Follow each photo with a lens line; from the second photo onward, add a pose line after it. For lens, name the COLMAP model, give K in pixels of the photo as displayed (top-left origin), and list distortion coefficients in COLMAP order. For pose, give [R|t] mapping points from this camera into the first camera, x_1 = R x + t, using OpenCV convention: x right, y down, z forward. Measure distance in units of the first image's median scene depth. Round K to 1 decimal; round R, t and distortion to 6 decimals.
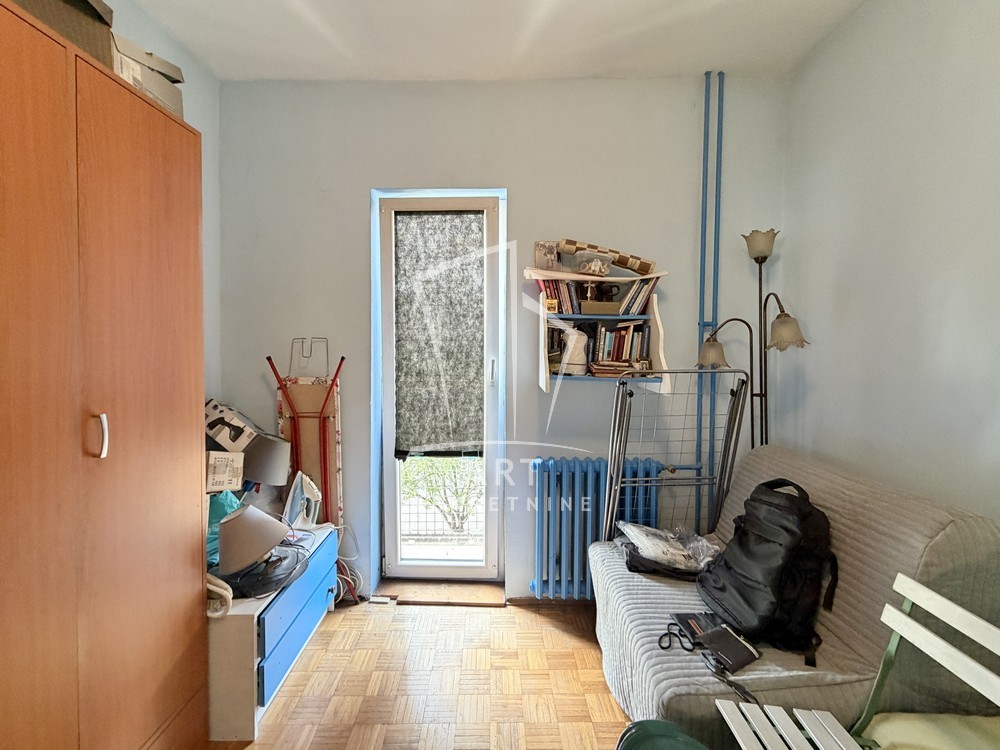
lens RADIAL K [[419.3, 0, 496.1], [0, 419.3, 351.5], [0, 0, 1]] dist [-0.001321, 0.000873]
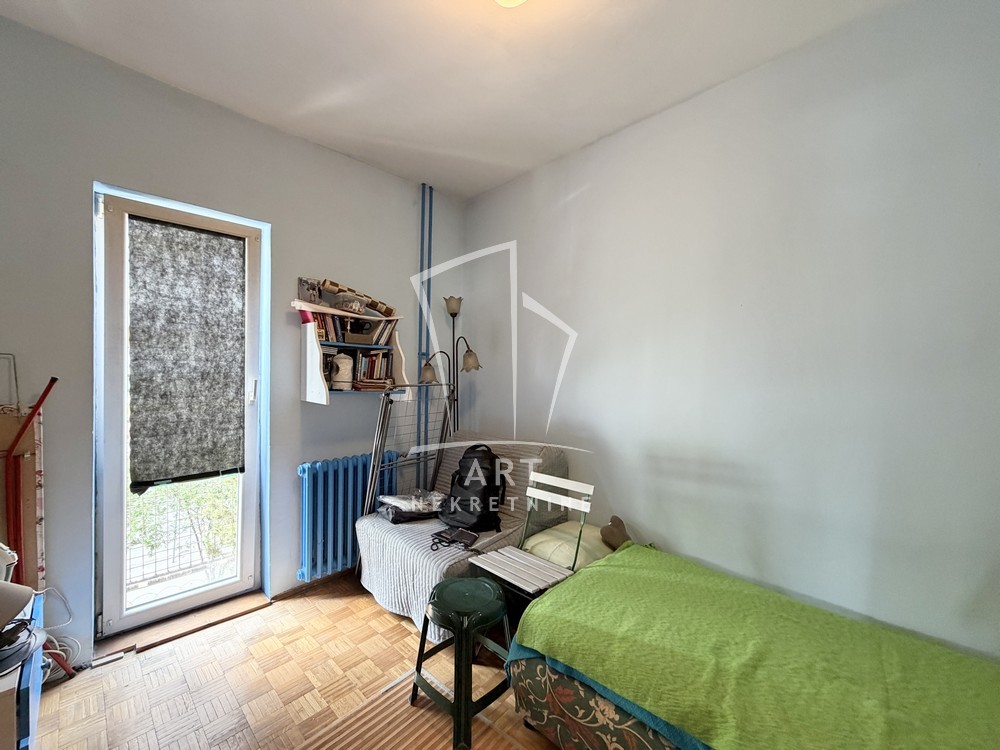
lens RADIAL K [[396.3, 0, 496.2], [0, 396.3, 376.7], [0, 0, 1]] dist [0.001122, 0.000222]
pose [[0.693859, -0.004144, 0.720099, -0.331028], [0.004534, 0.999989, 0.001386, 0.013744], [-0.720097, 0.002303, 0.693870, -0.154563]]
